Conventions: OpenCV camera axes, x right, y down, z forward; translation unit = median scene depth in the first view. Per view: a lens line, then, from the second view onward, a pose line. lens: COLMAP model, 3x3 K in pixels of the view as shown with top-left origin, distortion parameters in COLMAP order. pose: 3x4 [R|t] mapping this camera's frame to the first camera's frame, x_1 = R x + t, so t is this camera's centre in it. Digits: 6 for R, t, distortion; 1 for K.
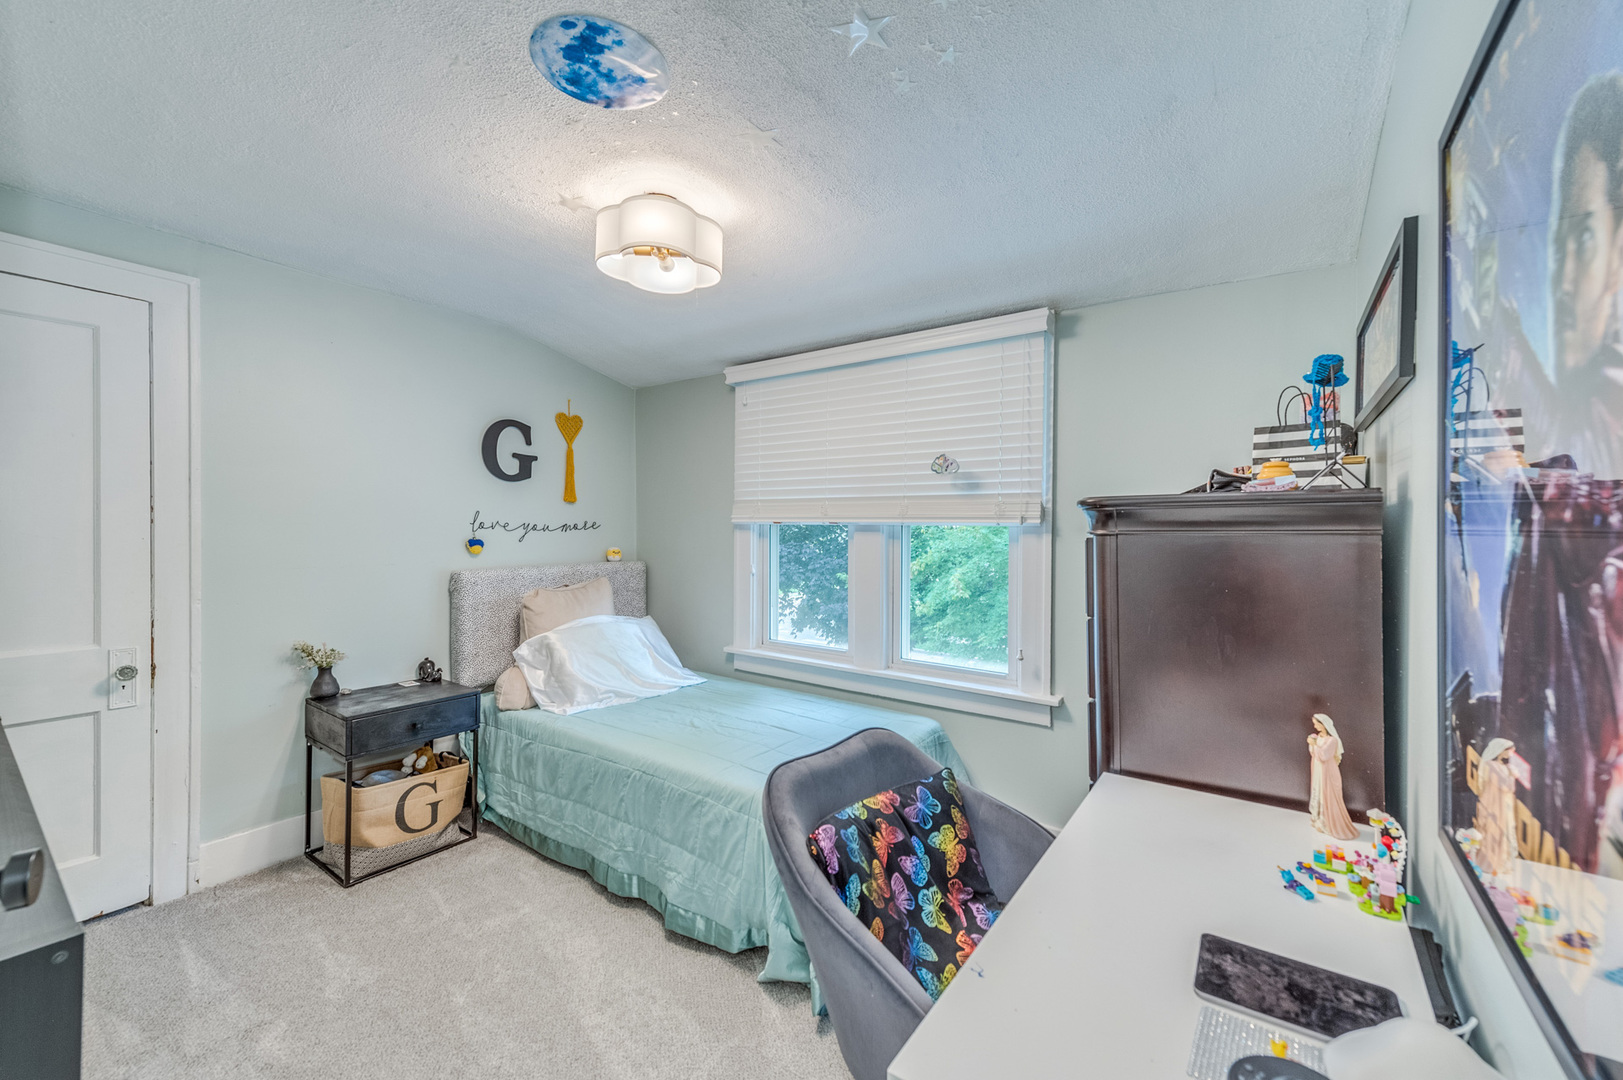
lens RADIAL K [[634.3, 0, 811.5], [0, 634.3, 540.0], [0, 0, 1]] dist [0.010713, -0.000004]
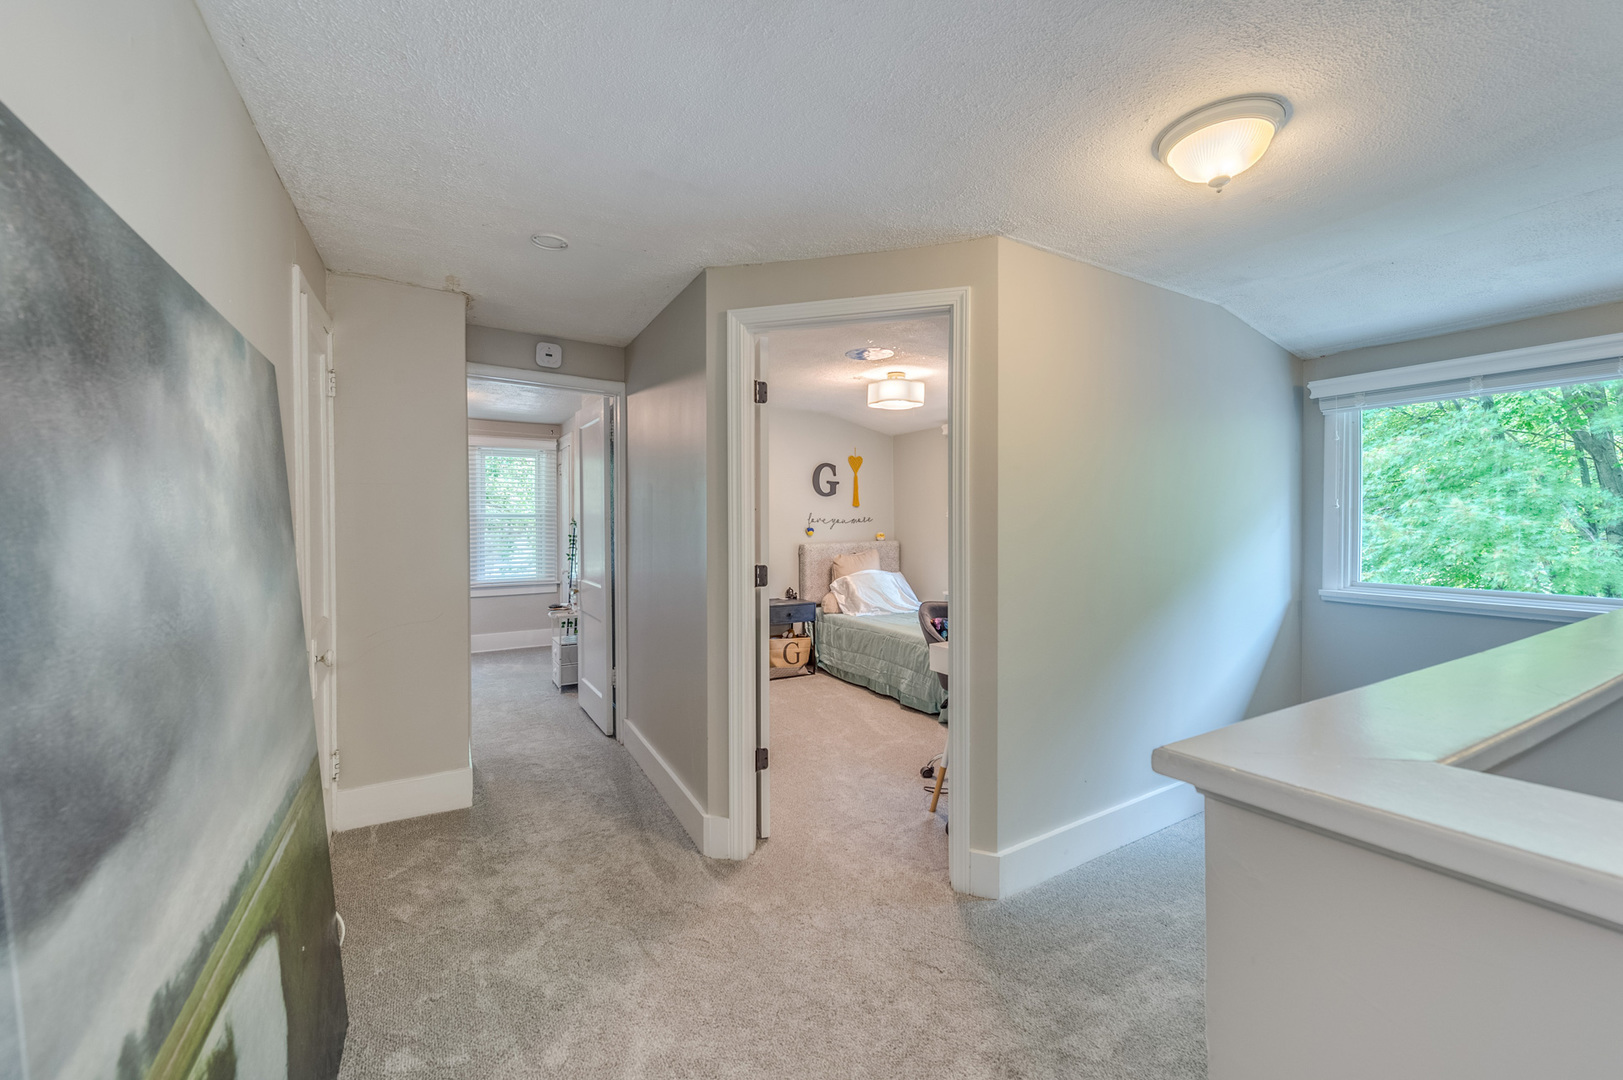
lens RADIAL K [[634.3, 0, 811.5], [0, 634.3, 540.0], [0, 0, 1]] dist [0.010713, -0.000004]
pose [[0.910474, -0.000721, -0.413565, 0.293006], [0.007087, 0.999879, 0.013860, 0.010163], [0.413505, -0.015550, 0.910369, -0.816287]]
